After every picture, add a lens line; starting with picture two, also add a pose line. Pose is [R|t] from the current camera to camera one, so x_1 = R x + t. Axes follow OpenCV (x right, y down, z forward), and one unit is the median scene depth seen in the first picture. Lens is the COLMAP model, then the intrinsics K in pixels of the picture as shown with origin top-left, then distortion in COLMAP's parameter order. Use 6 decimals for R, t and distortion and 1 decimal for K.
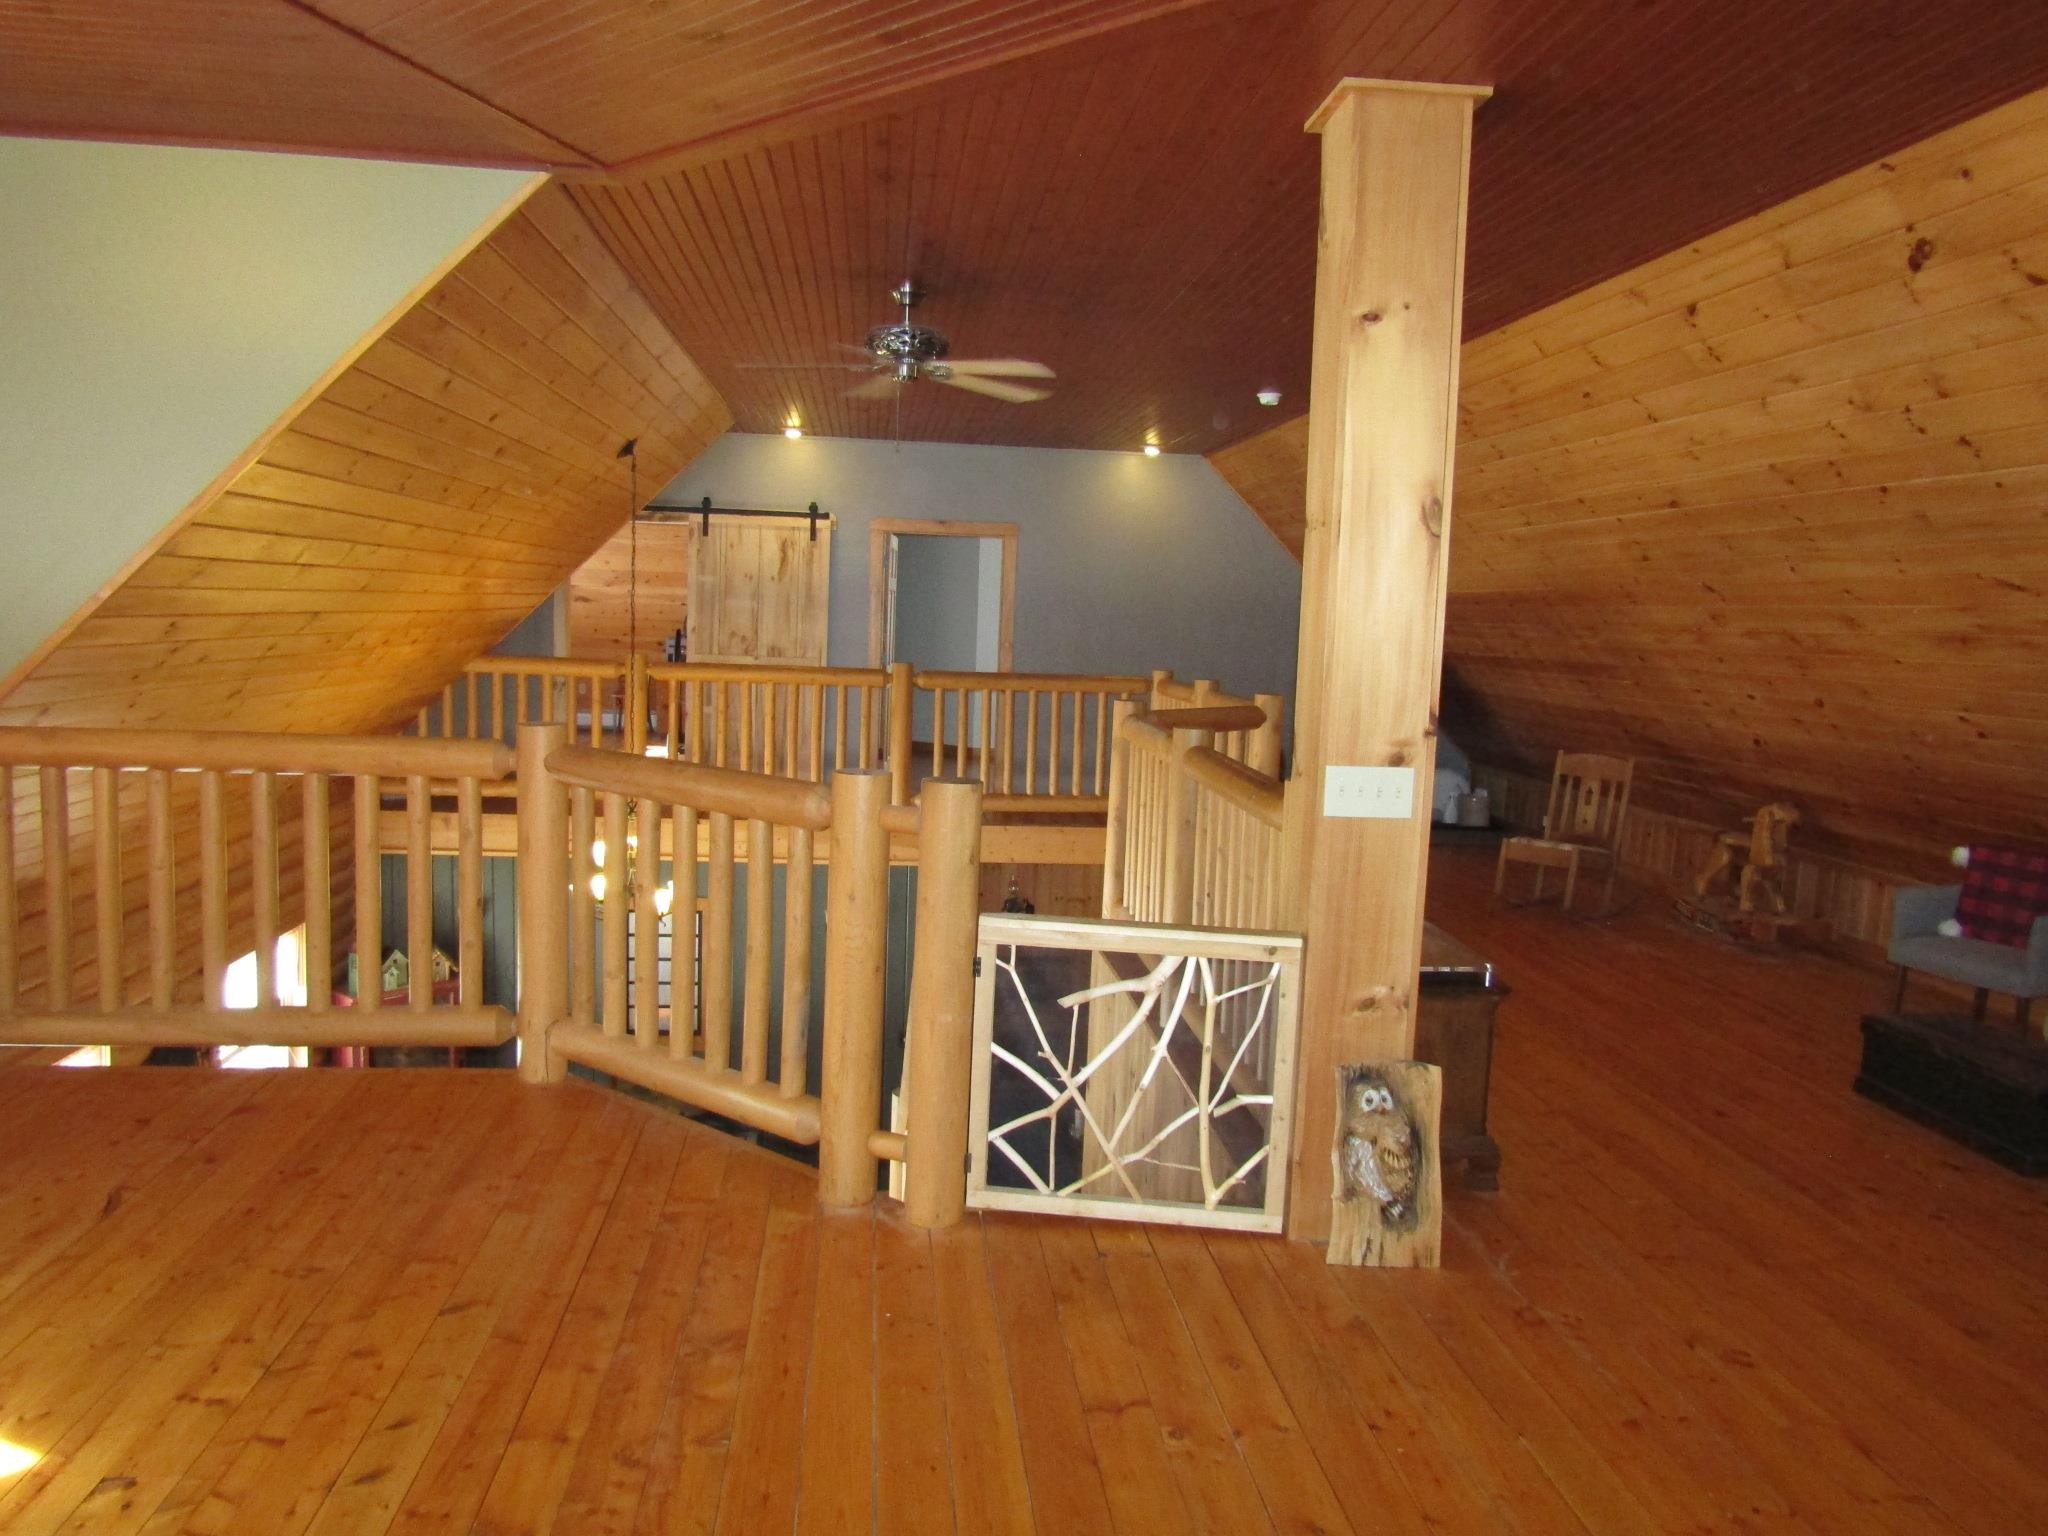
lens RADIAL K [[1451.0, 0, 1041.0], [0, 1451.0, 767.9], [0, 0, 1]] dist [-0.019213, 0.007824]
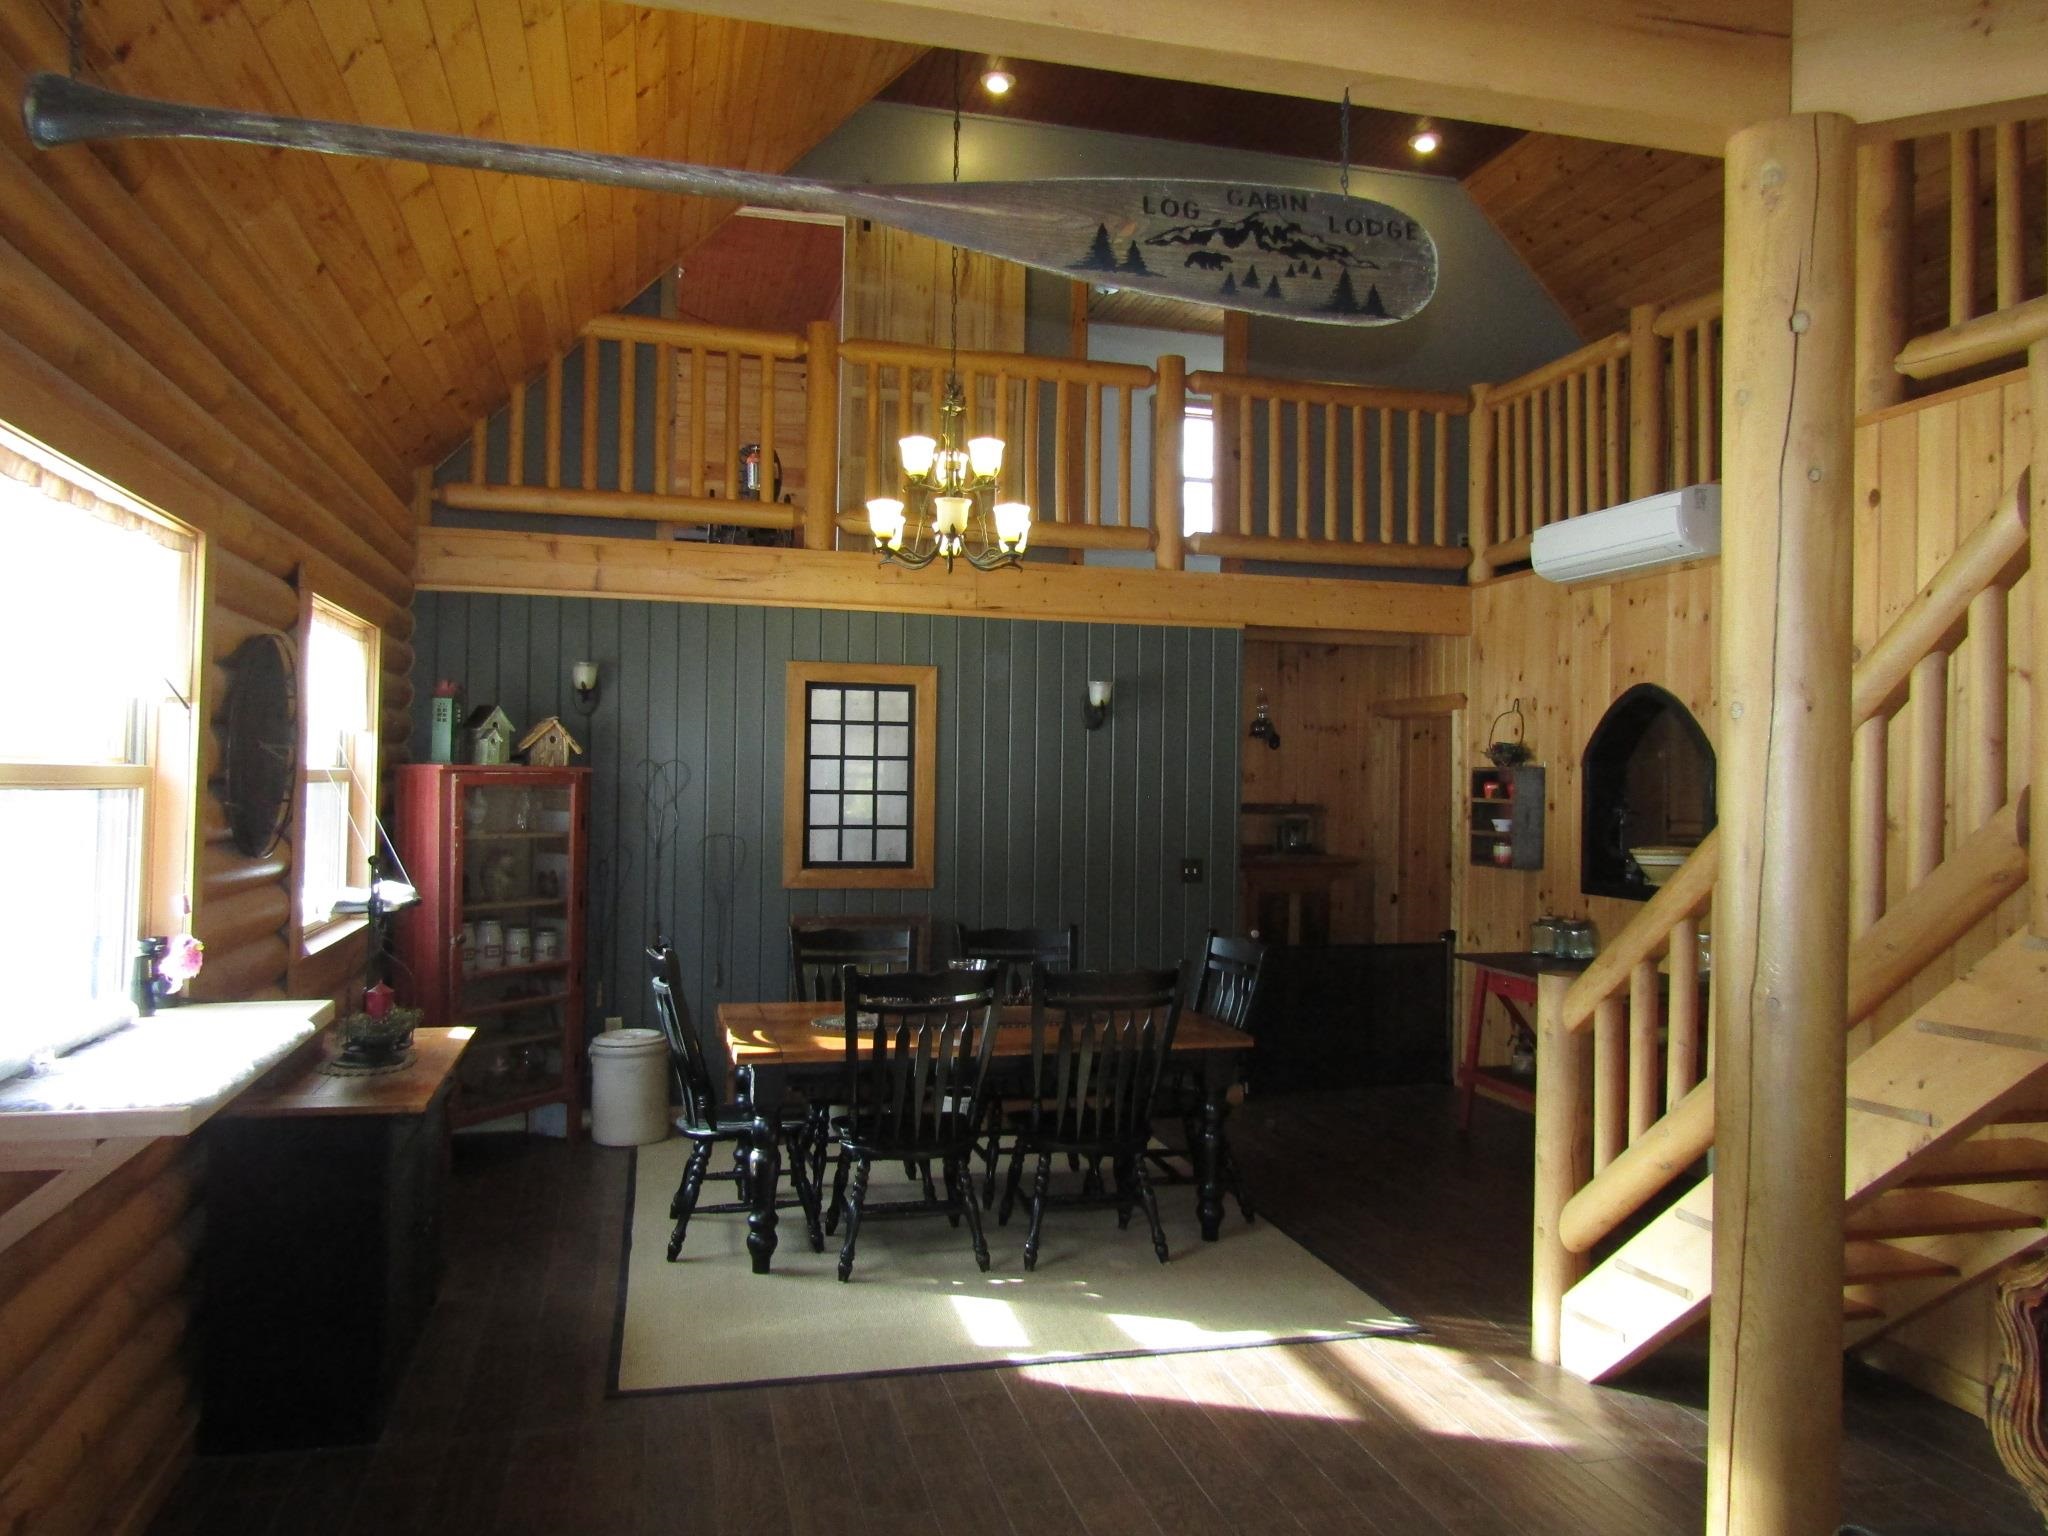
lens RADIAL K [[1451.0, 0, 1031.1], [0, 1451.0, 771.3], [0, 0, 1]] dist [-0.019213, 0.007824]
pose [[0.988697, -0.021429, 0.148388, -0.274582], [0.037766, 0.993415, -0.108166, 0.210765], [-0.145093, 0.112548, 0.982996, 0.291283]]
